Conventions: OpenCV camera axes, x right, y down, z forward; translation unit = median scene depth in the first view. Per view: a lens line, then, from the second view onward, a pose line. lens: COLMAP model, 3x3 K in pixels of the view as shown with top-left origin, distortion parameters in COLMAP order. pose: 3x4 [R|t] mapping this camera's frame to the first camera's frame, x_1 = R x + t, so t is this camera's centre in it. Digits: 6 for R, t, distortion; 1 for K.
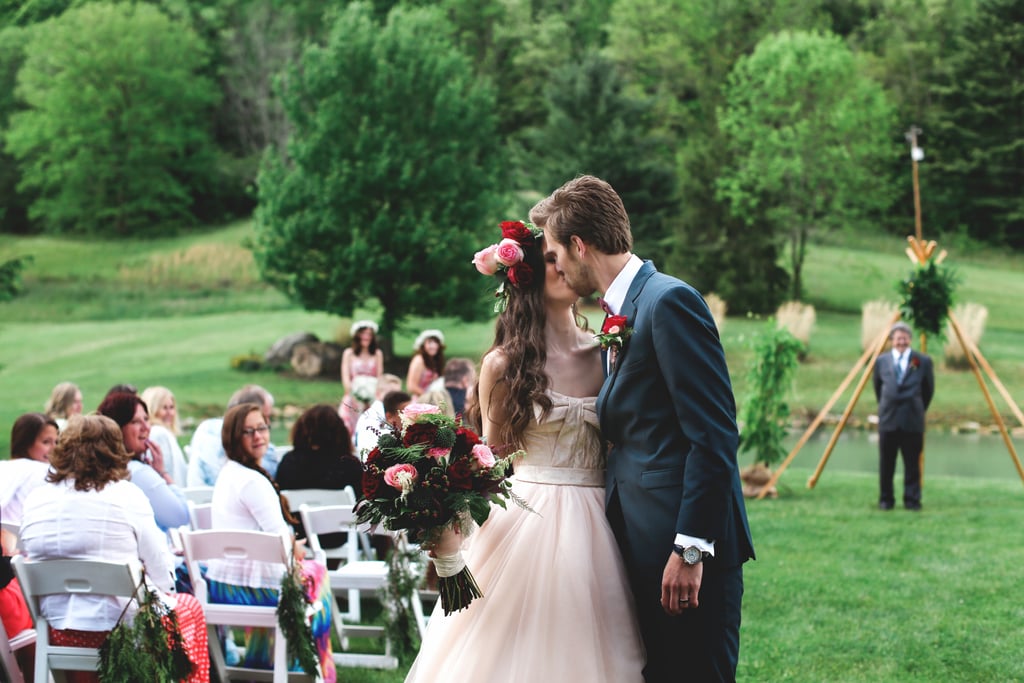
lens RADIAL K [[1563.5, 0, 508.6], [0, 1563.5, 307.1], [0, 0, 1]] dist [-0.147845, 0.392278]
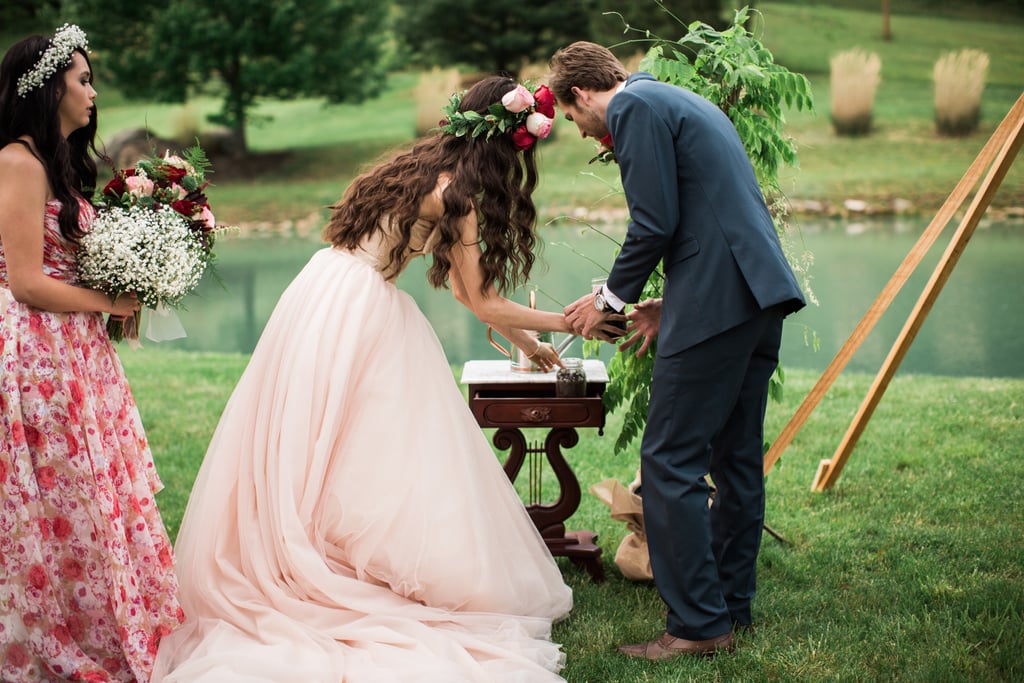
lens RADIAL K [[1563.5, 0, 508.6], [0, 1563.5, 307.1], [0, 0, 1]] dist [-0.147845, 0.392278]
pose [[0.998312, -0.050884, 0.028018, 0.034387], [0.046514, 0.989183, 0.139115, 0.006164], [-0.034793, -0.137577, 0.989880, 0.202981]]
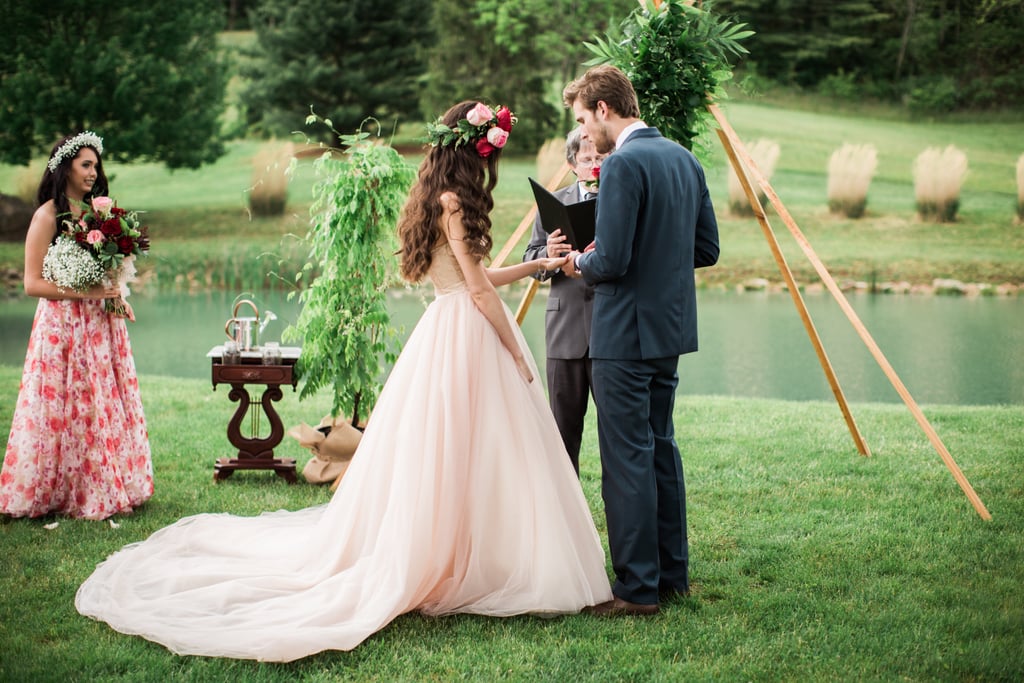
lens RADIAL K [[1563.5, 0, 508.6], [0, 1563.5, 307.1], [0, 0, 1]] dist [-0.147845, 0.392278]
pose [[0.991372, -0.023385, 0.128974, 0.043666], [0.010908, 0.995263, 0.096609, 0.005055], [-0.130623, -0.094368, 0.986931, 0.145049]]
